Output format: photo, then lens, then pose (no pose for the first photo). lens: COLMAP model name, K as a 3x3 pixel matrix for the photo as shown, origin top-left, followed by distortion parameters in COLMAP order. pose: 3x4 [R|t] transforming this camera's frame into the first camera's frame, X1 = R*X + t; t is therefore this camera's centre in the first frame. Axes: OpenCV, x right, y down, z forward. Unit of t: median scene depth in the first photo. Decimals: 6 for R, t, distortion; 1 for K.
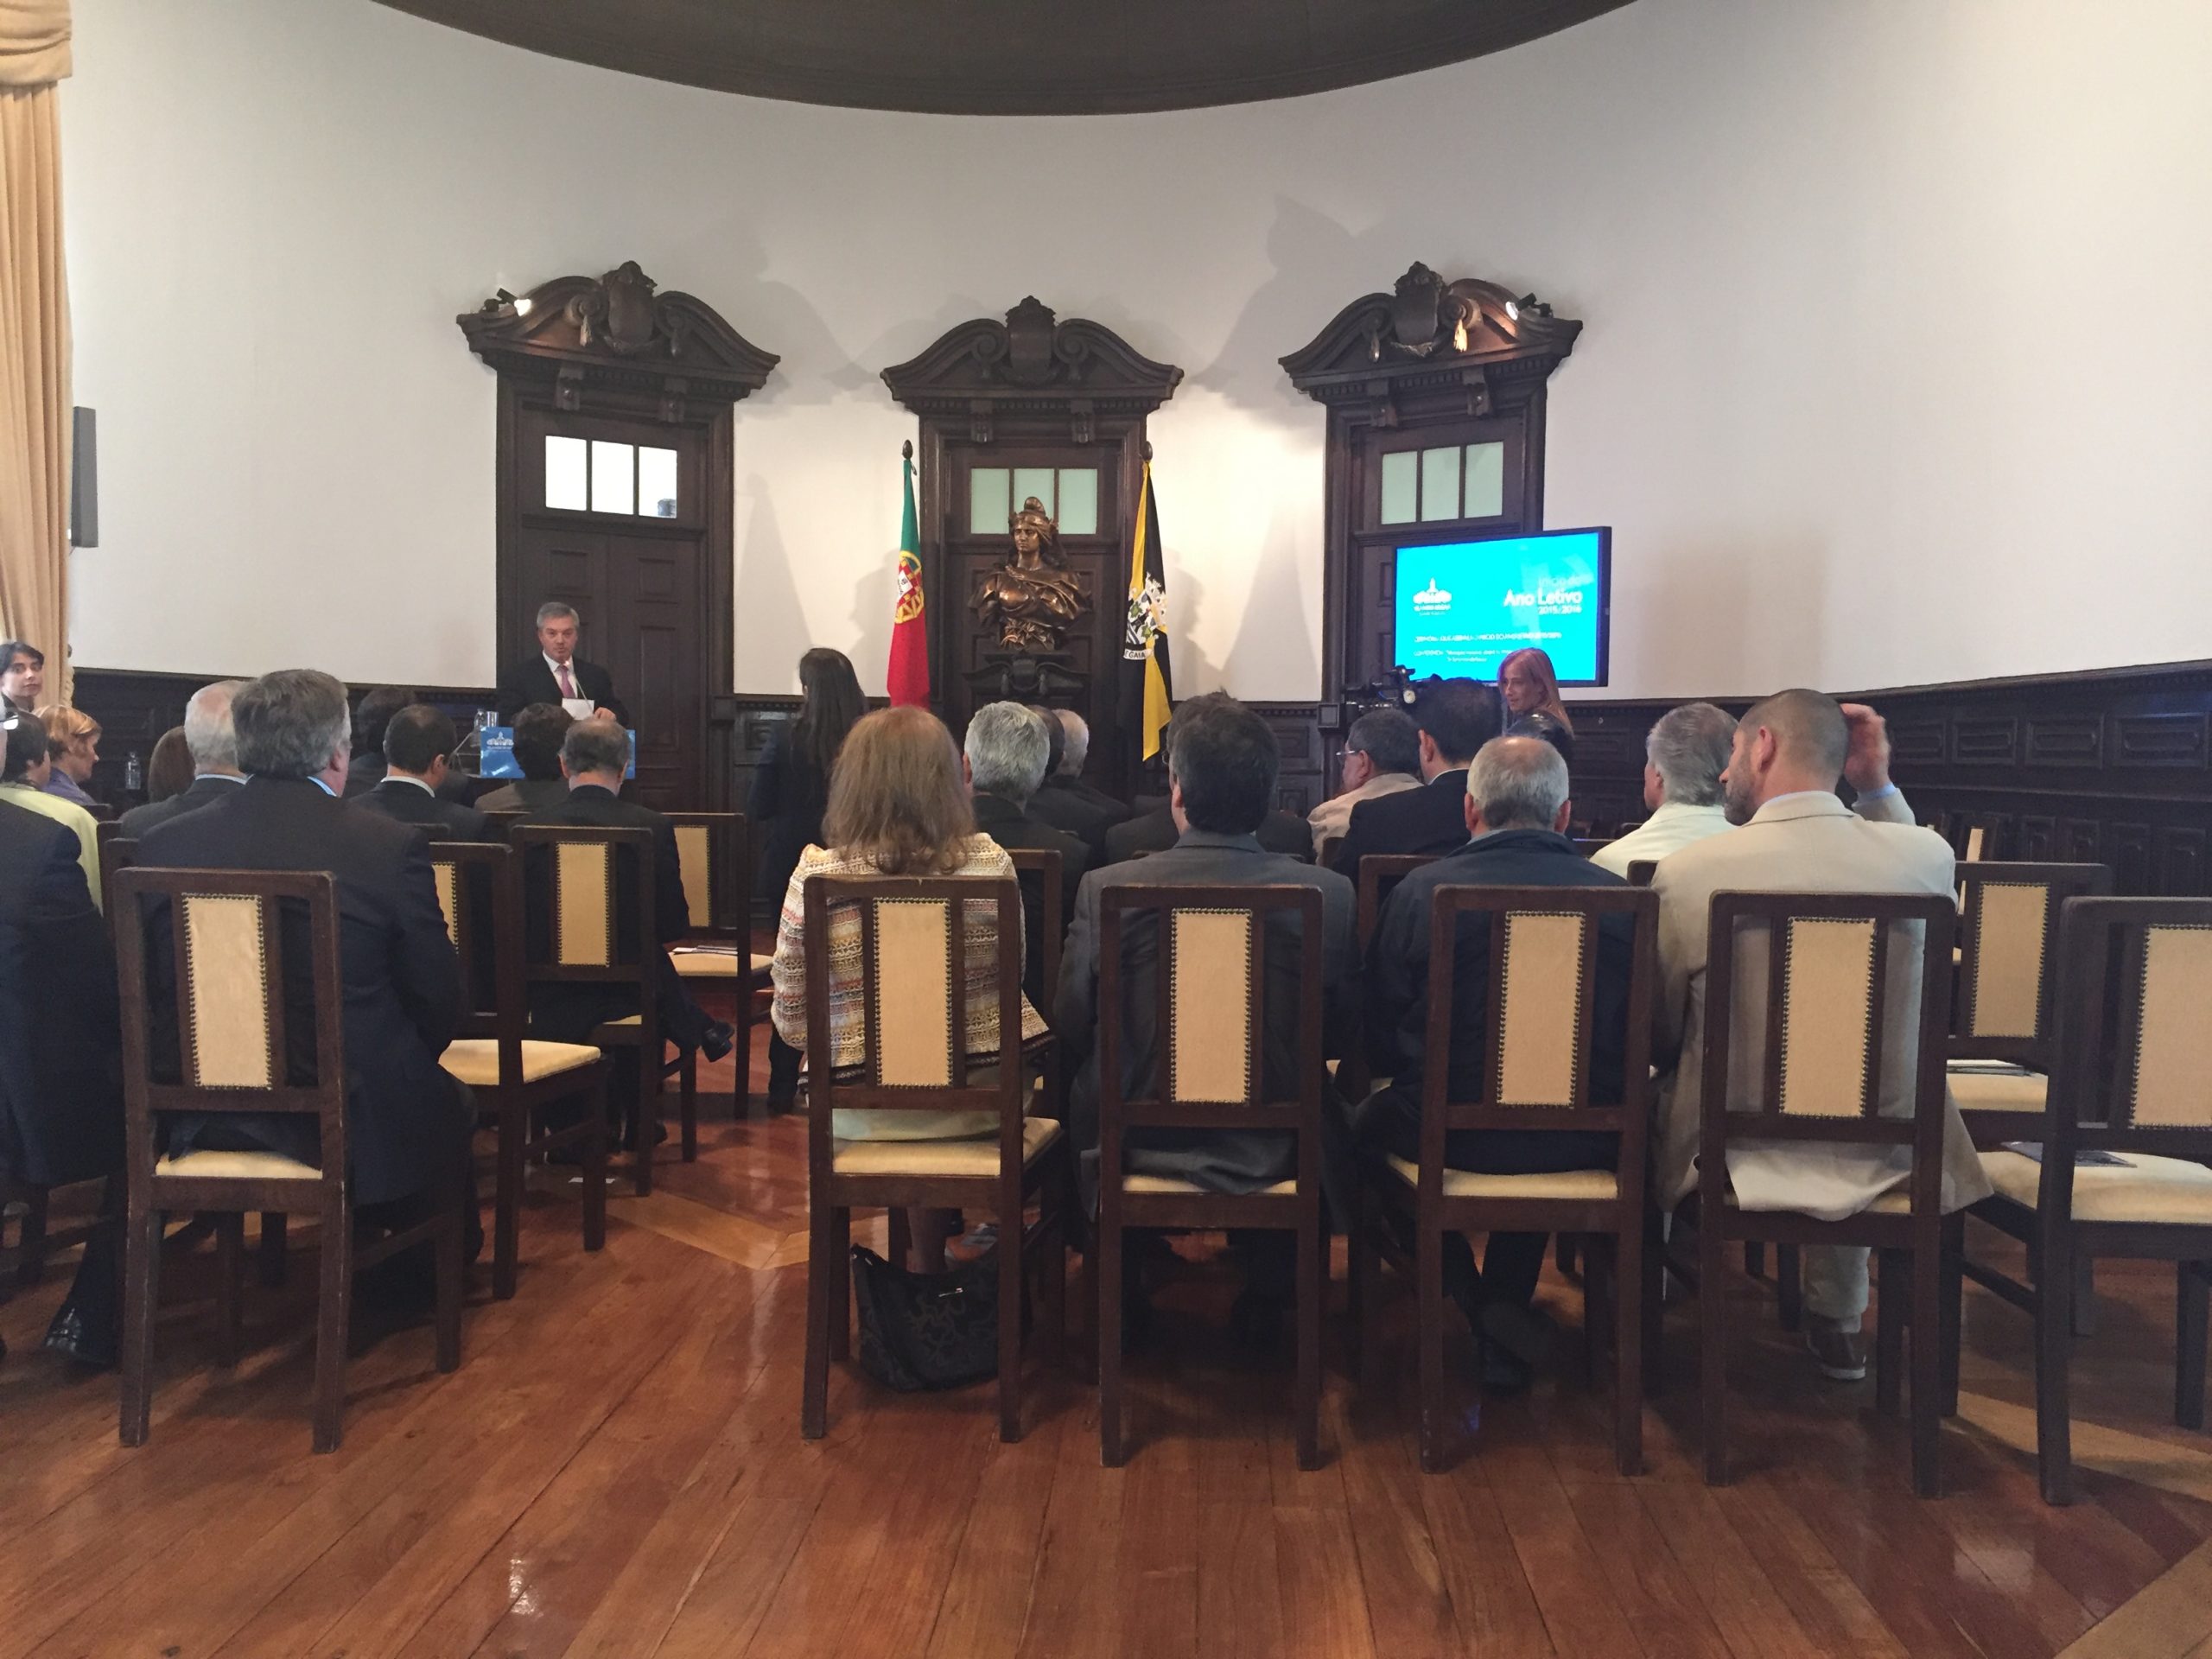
lens RADIAL K [[1884.3, 0, 1106.0], [0, 1884.3, 829.5], [0, 0, 1]] dist [0.076772, -0.097406]
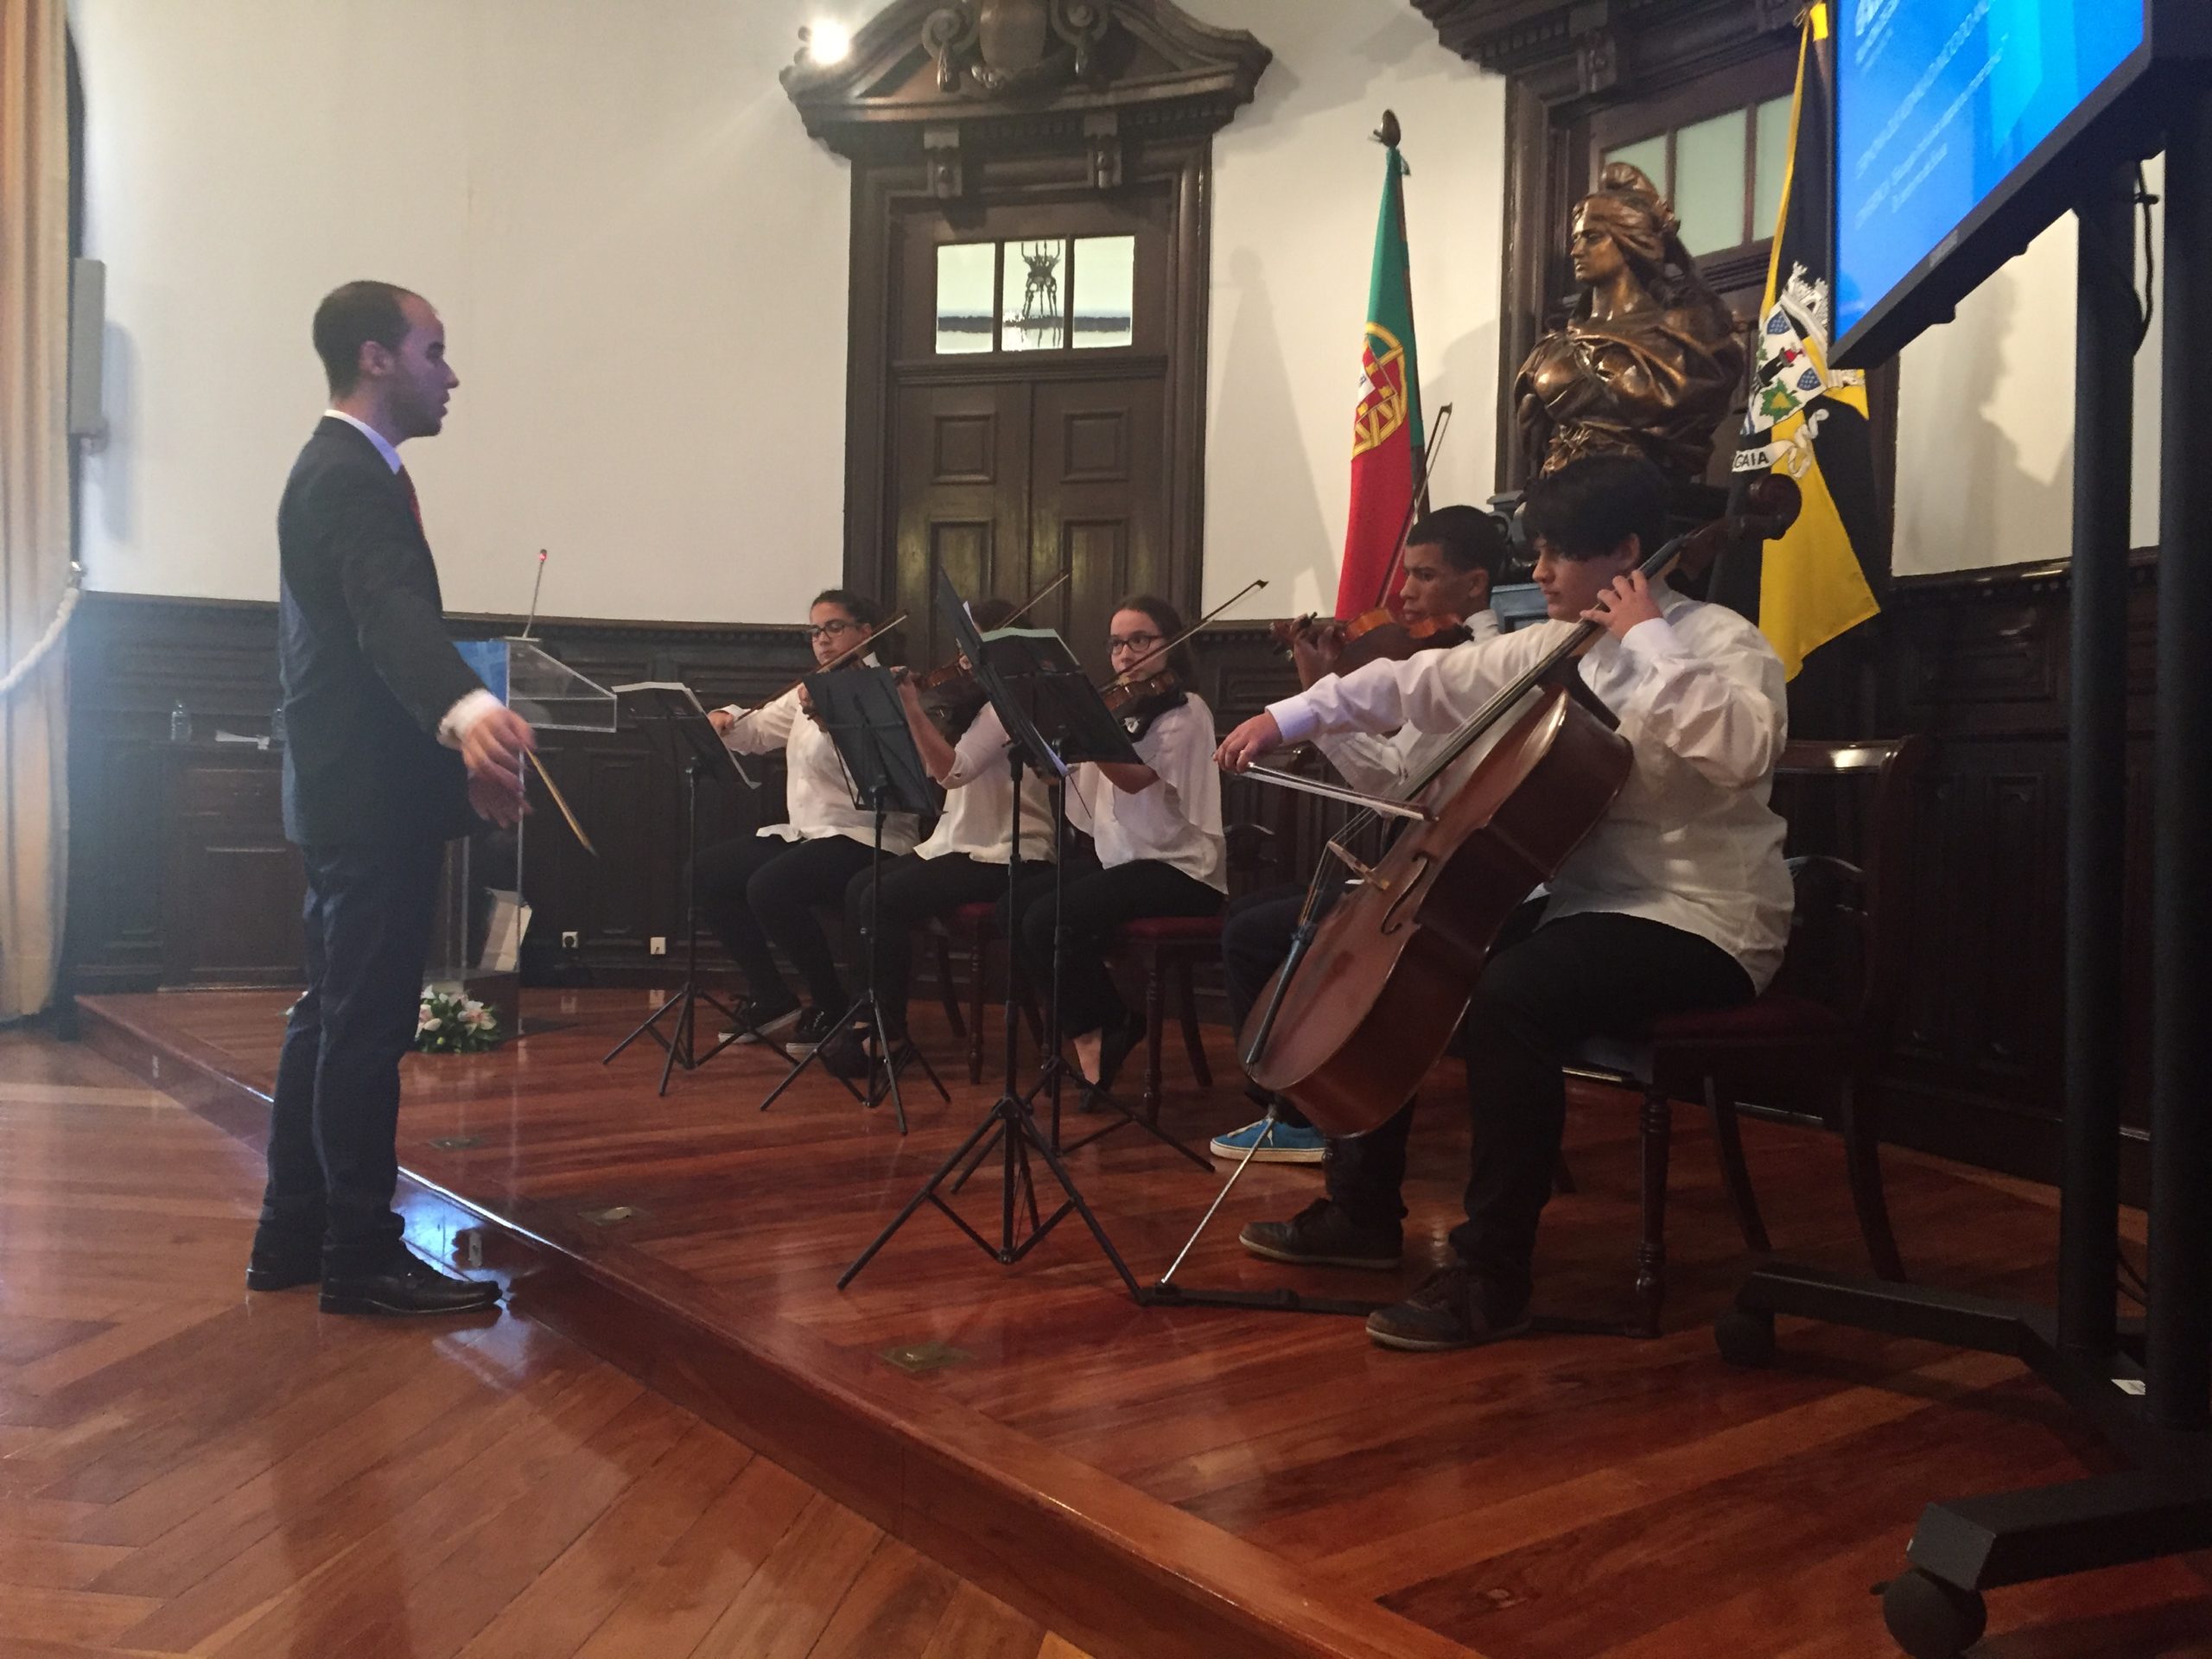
lens RADIAL K [[1884.3, 0, 1106.0], [0, 1884.3, 829.5], [0, 0, 1]] dist [0.076772, -0.097406]
pose [[0.640341, 0.019809, -0.767835, 0.252544], [-0.044477, 0.998946, -0.011321, 0.002517], [0.766802, 0.041400, 0.640547, 0.607932]]
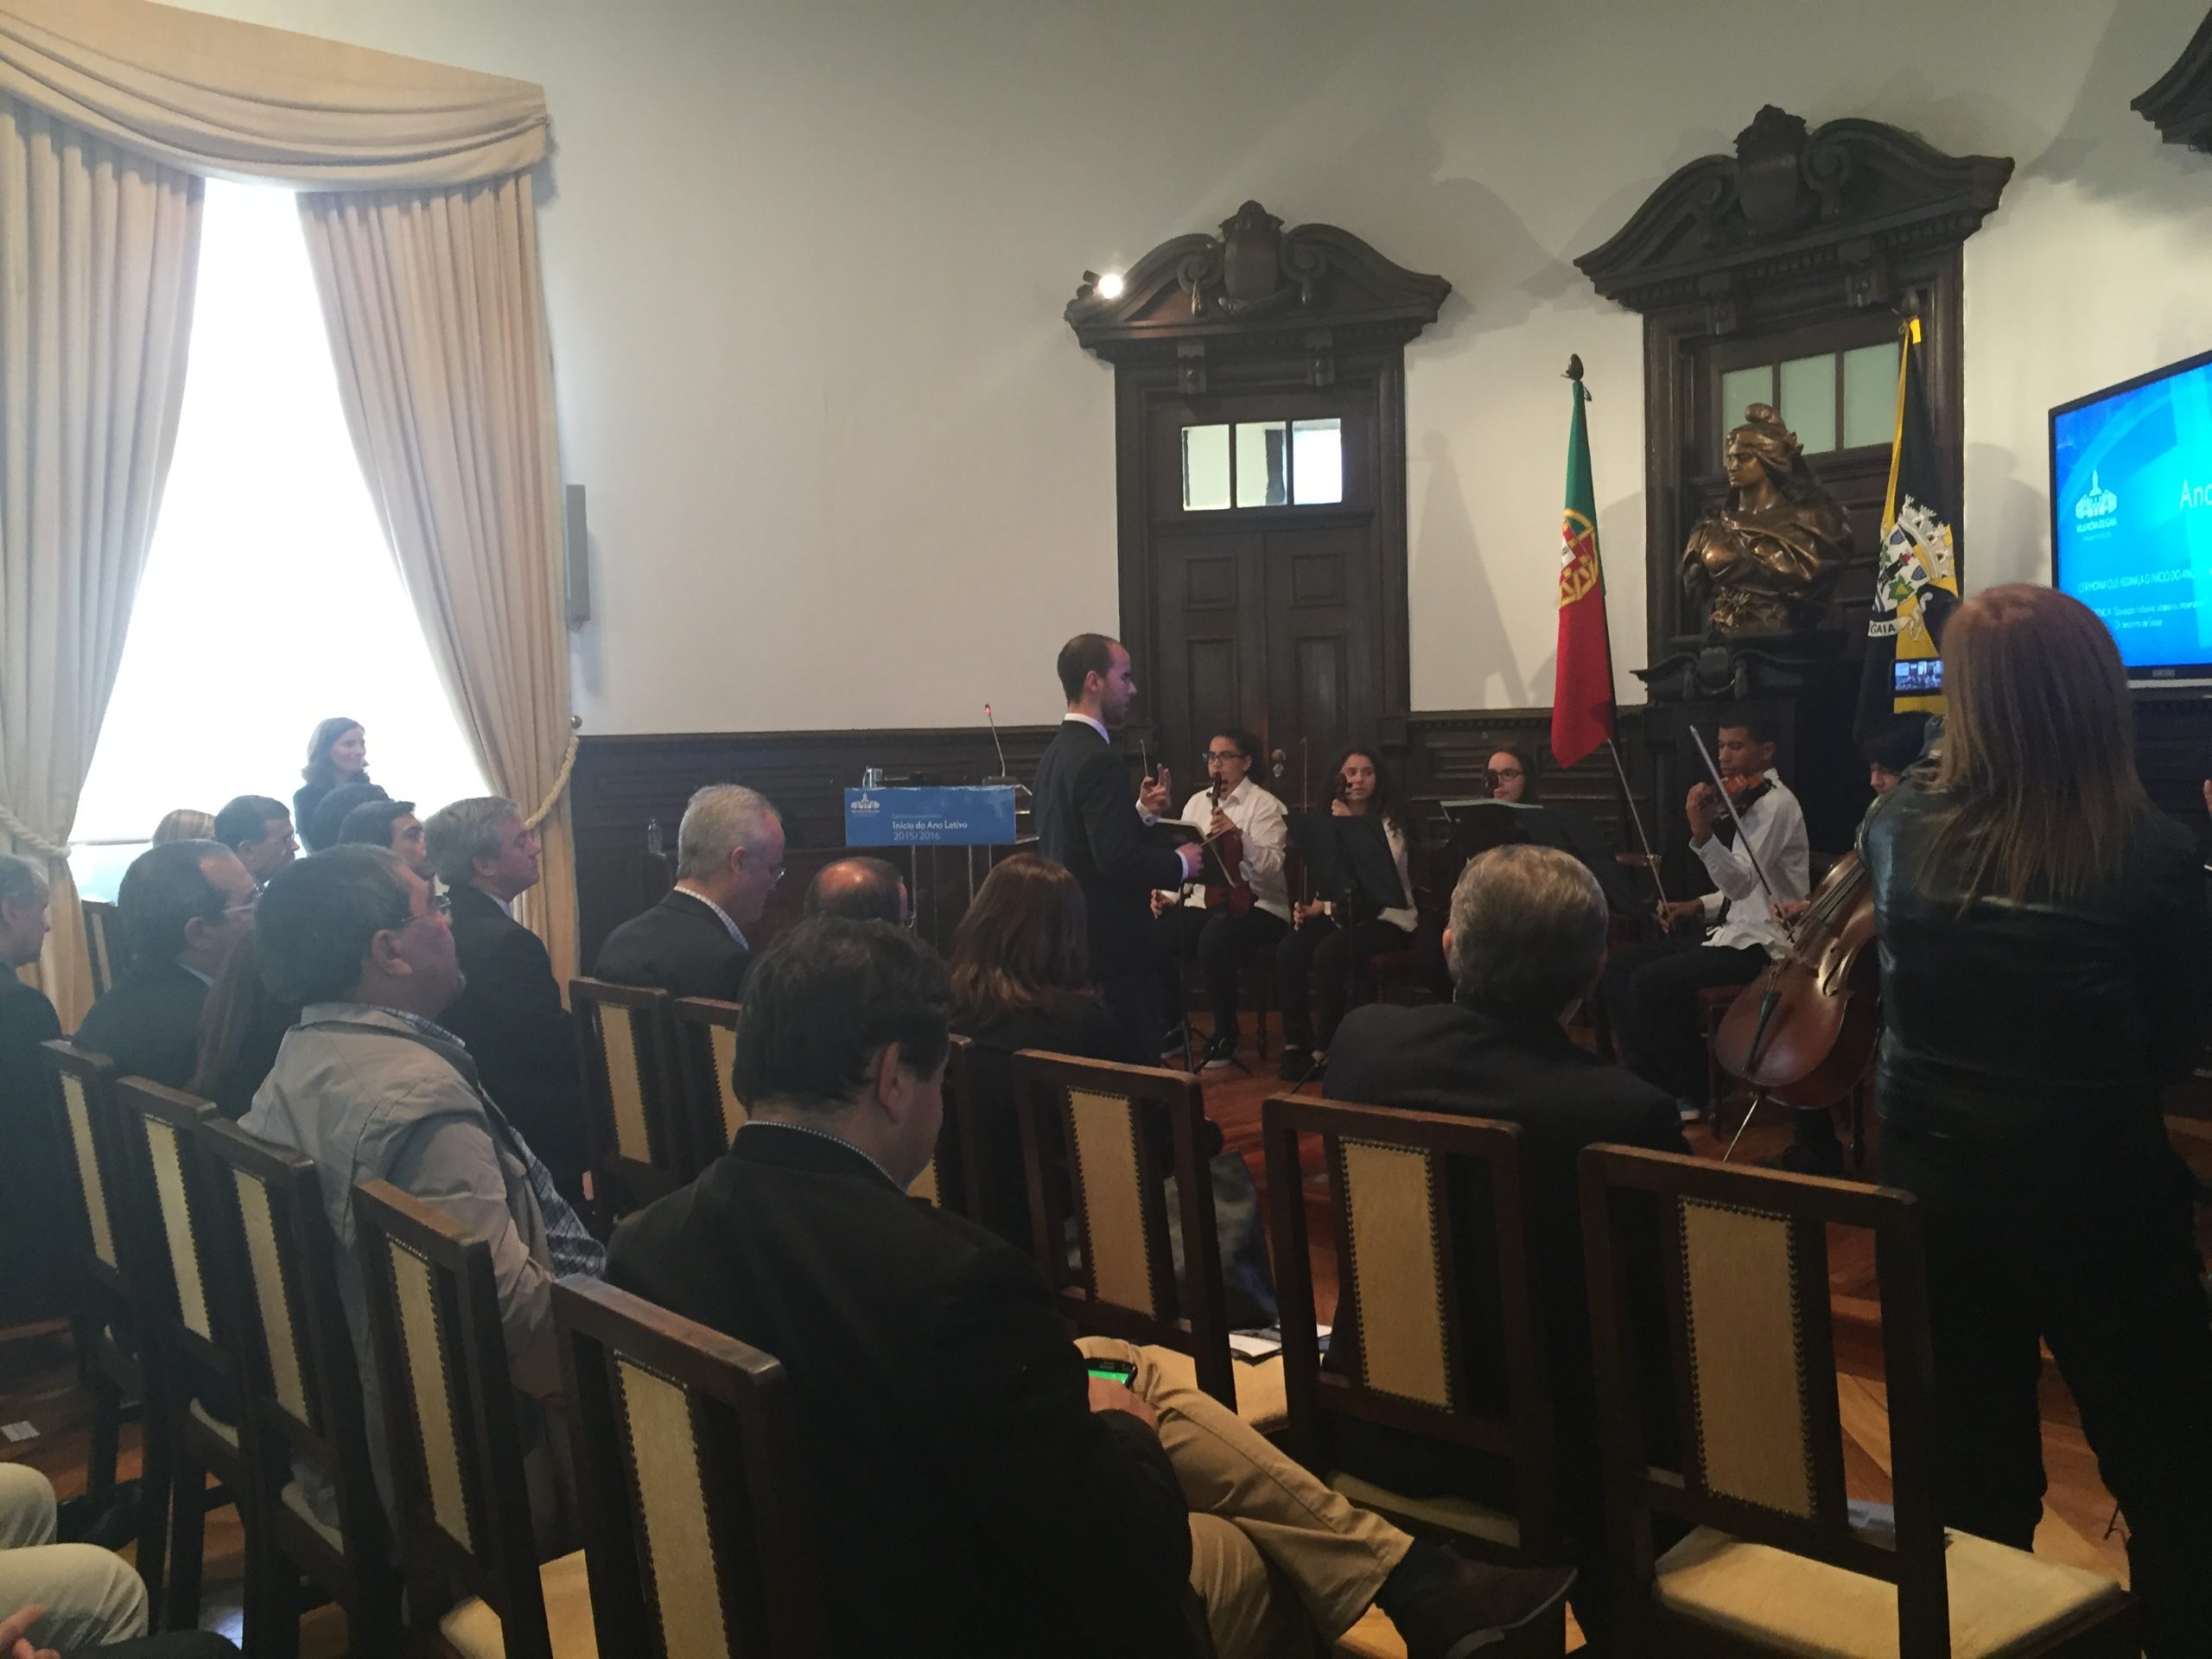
lens RADIAL K [[1880.6, 0, 1106.0], [0, 1880.6, 829.5], [0, 0, 1]] dist [0.098007, -0.145797]
pose [[0.700778, 0.004708, -0.713364, 0.287661], [0.007776, 0.999868, 0.014238, -0.035608], [0.713337, -0.015524, 0.700649, 0.358313]]
